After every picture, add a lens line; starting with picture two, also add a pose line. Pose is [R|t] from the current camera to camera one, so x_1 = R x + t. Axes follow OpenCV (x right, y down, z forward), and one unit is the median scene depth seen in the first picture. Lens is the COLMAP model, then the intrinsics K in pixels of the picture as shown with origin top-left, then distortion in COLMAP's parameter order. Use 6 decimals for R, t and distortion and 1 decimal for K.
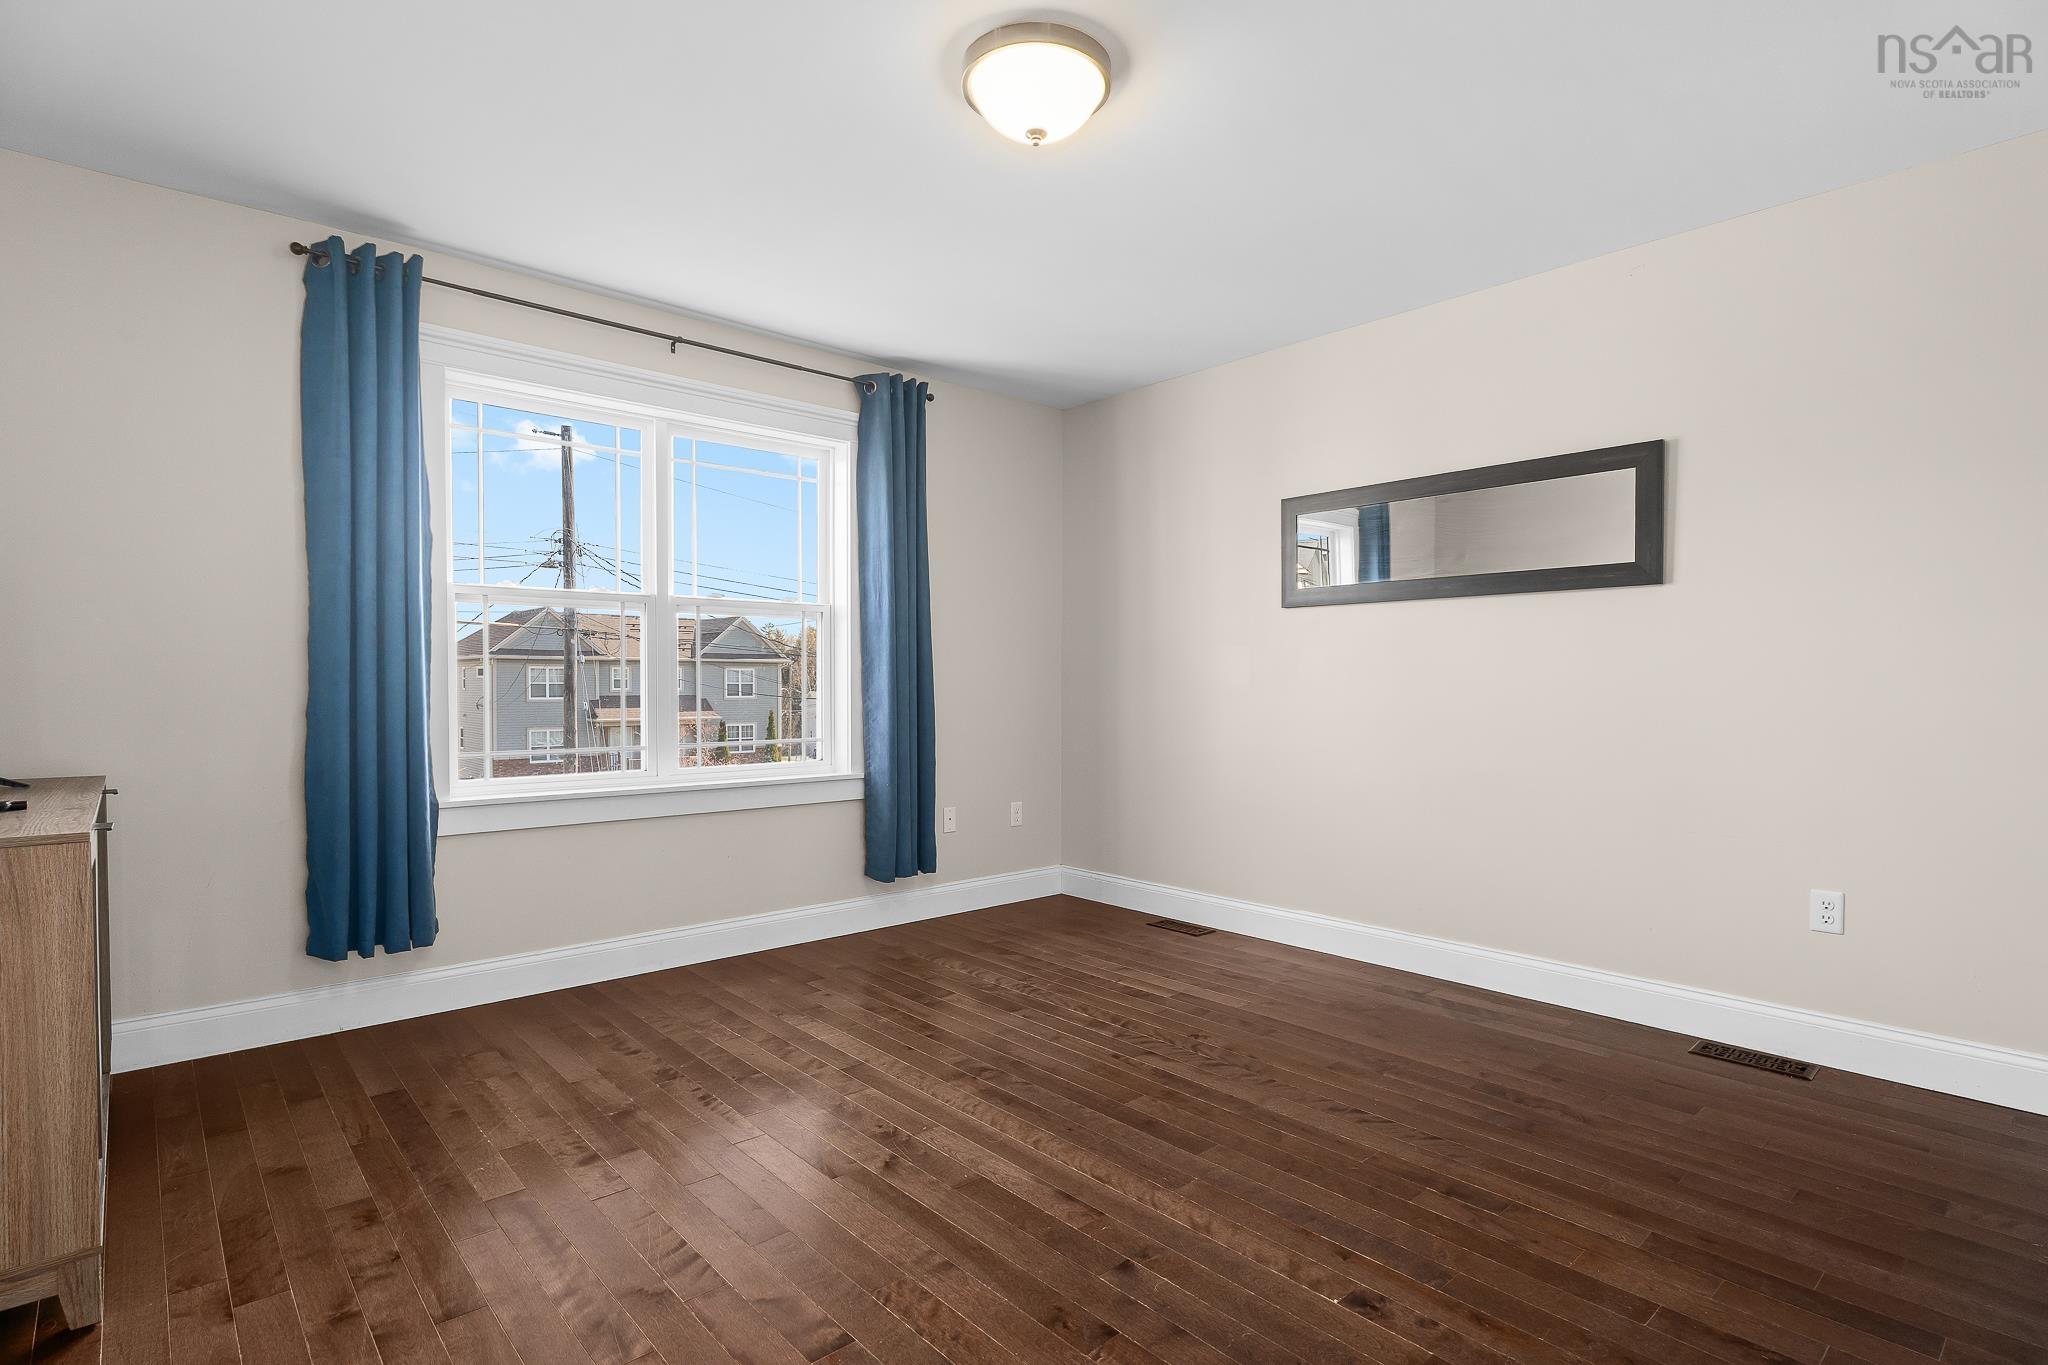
lens RADIAL K [[999.1, 0, 1024.0], [0, 999.1, 700.5], [0, 0, 1]] dist [-0.002341, -0.000491]
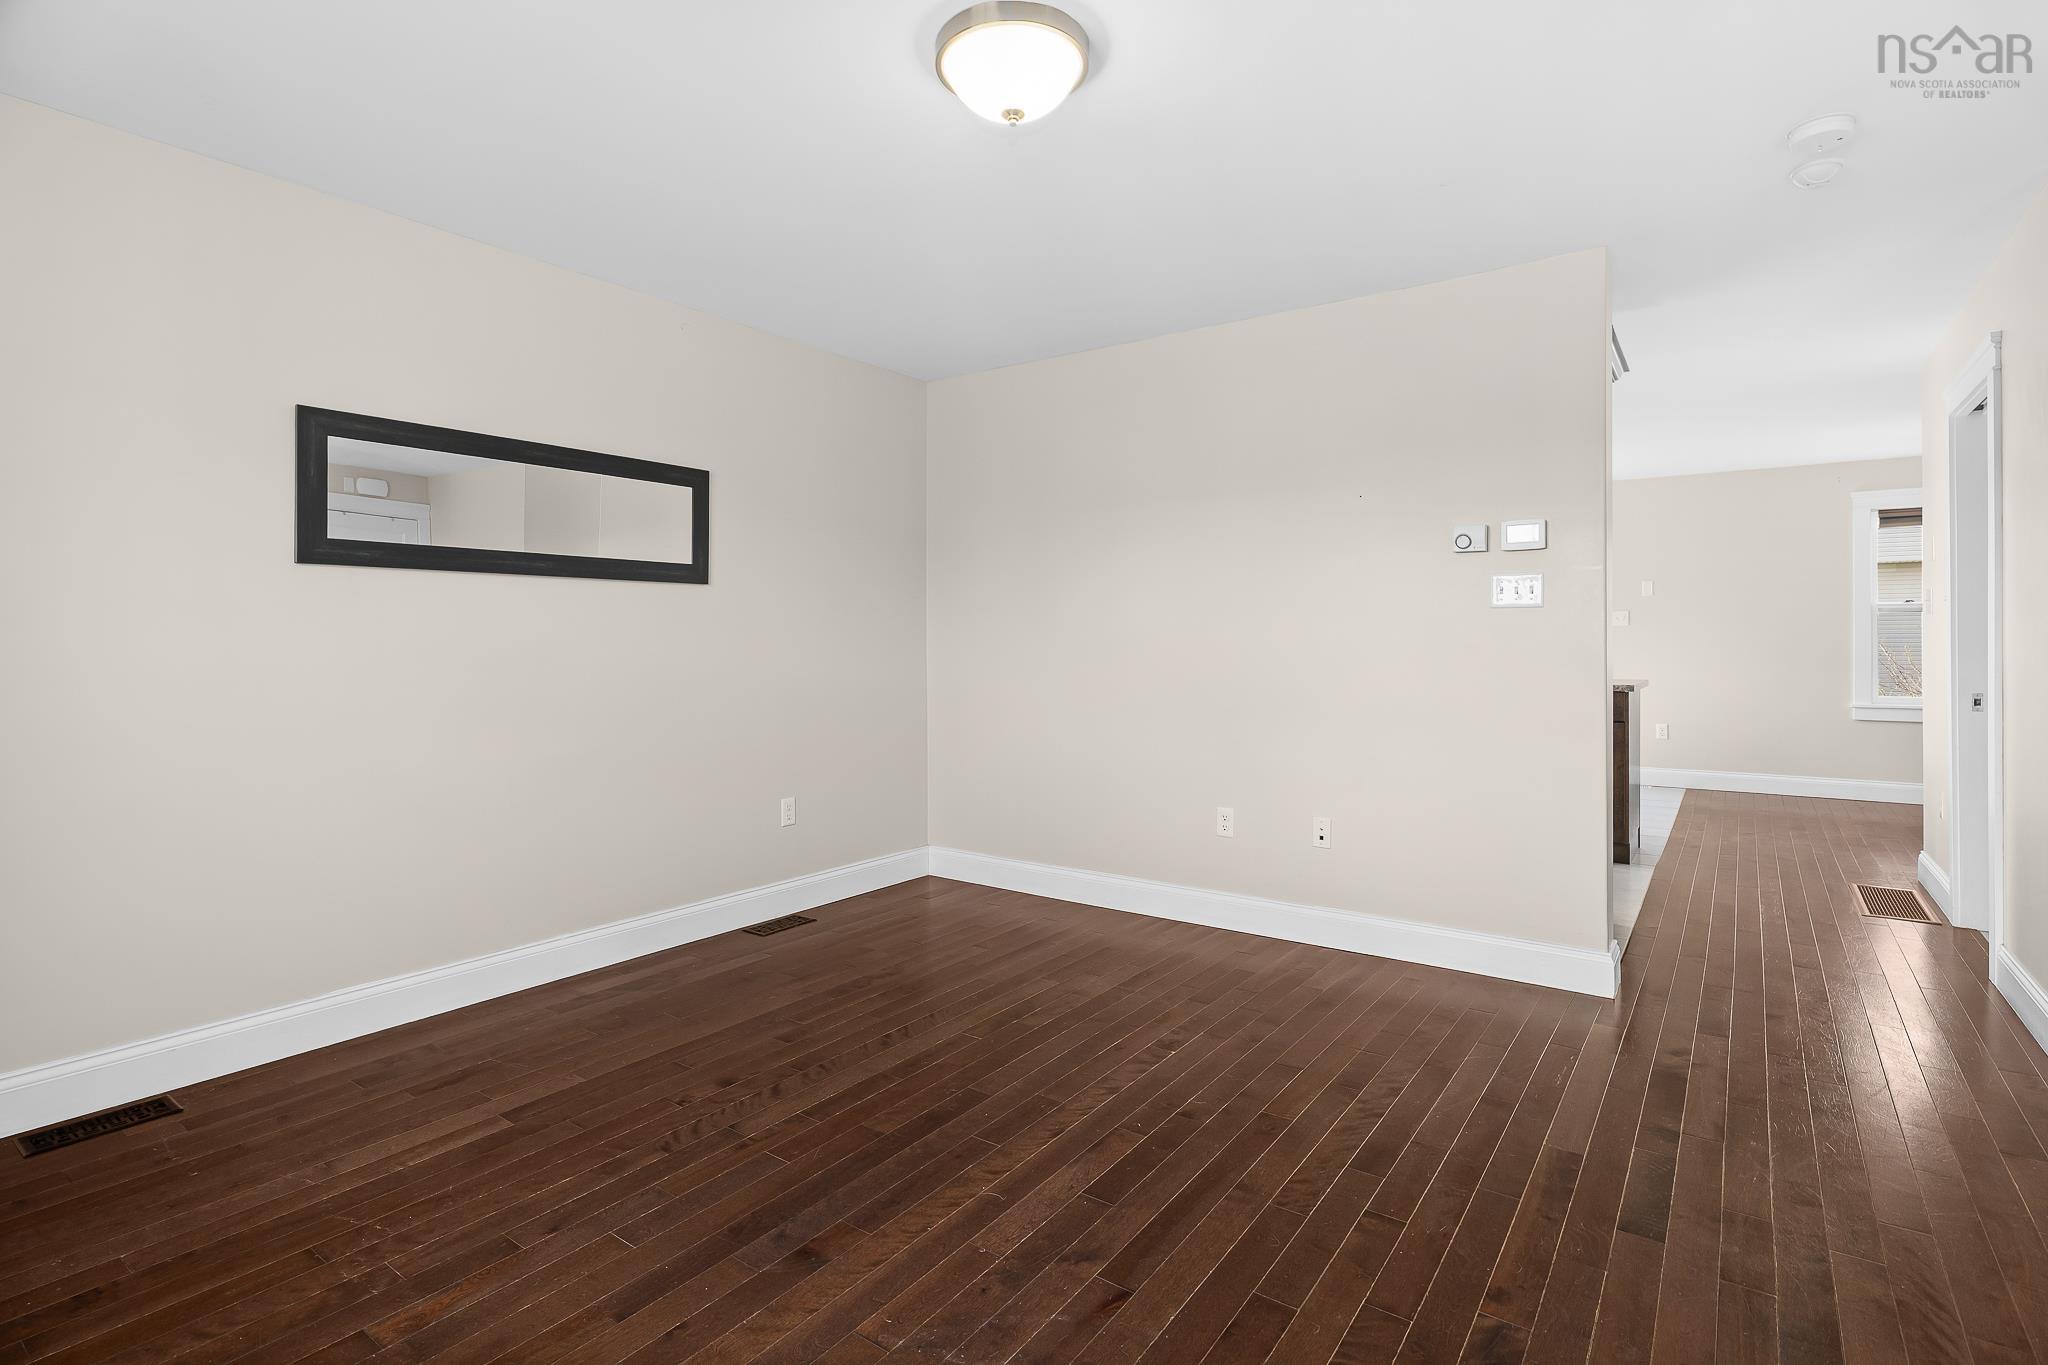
lens RADIAL K [[996.7, 0, 1022.3], [0, 996.7, 640.6], [0, 0, 1]] dist [-0.000770, -0.000049]
pose [[-0.210826, 0.003516, 0.977517, -0.876377], [0.019259, 0.999814, 0.000558, -0.049645], [-0.977334, 0.018944, -0.210854, 1.131730]]
